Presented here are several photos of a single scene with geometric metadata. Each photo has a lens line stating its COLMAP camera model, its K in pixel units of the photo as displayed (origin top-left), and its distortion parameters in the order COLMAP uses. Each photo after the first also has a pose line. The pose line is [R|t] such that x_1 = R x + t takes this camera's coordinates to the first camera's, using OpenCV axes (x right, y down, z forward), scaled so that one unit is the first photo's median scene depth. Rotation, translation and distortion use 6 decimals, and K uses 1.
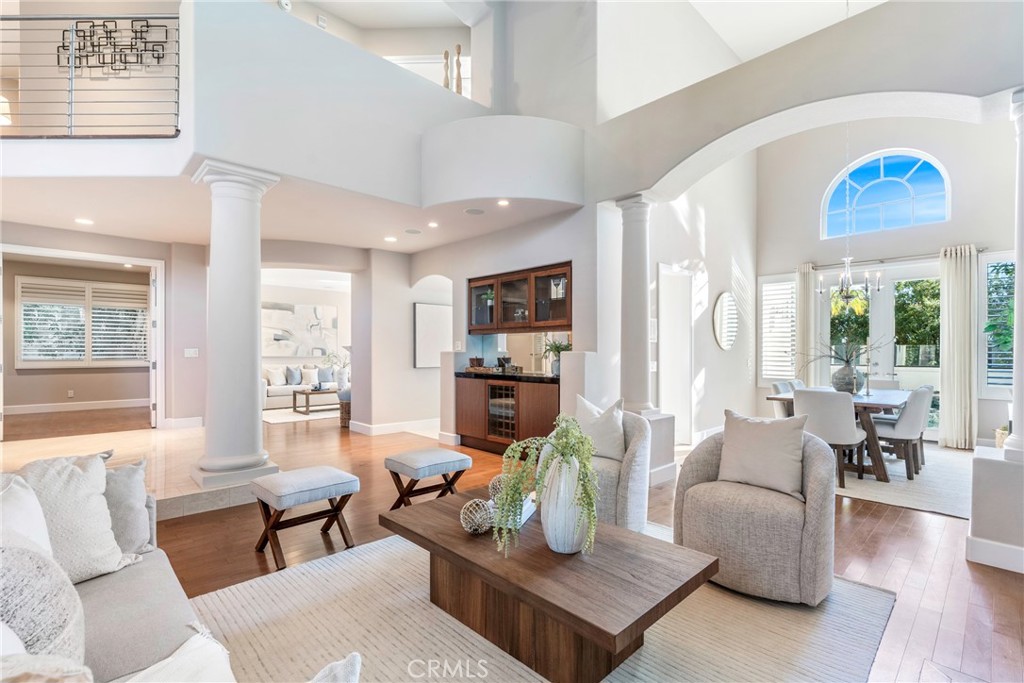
lens RADIAL K [[467.8, 0, 506.0], [0, 467.8, 348.3], [0, 0, 1]] dist [0.003362, 0.000231]
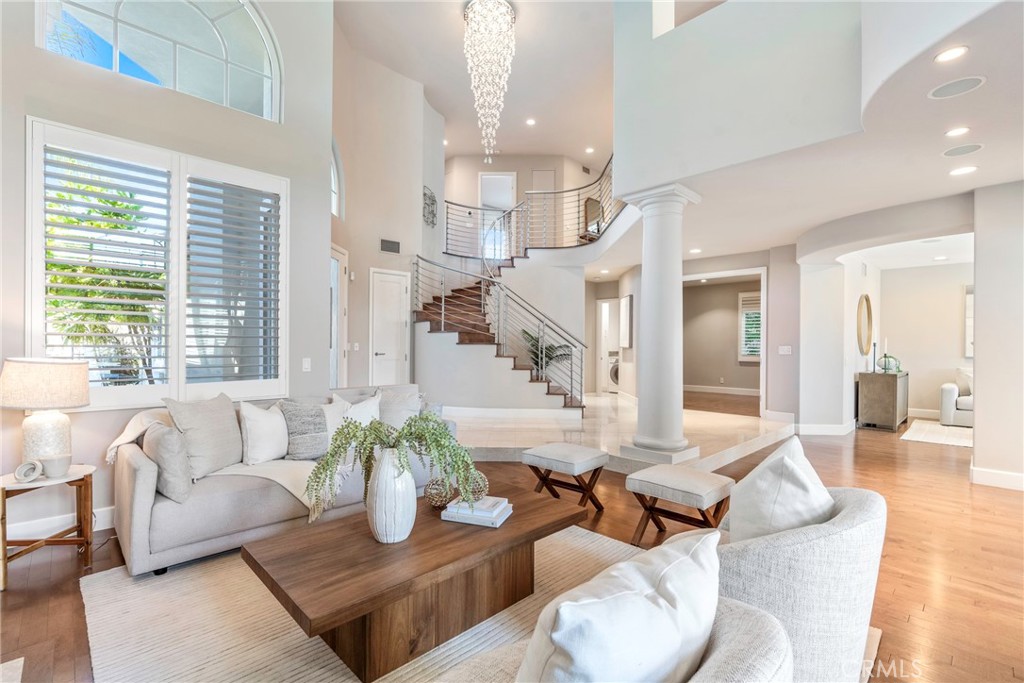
lens RADIAL K [[467.8, 0, 511.7], [0, 467.8, 345.2], [0, 0, 1]] dist [0.003362, 0.000231]
pose [[0.022356, -0.004153, -0.999741, 0.358028], [0.001427, 0.999990, -0.004123, 0.001923], [0.999749, -0.001335, 0.022362, 0.380007]]
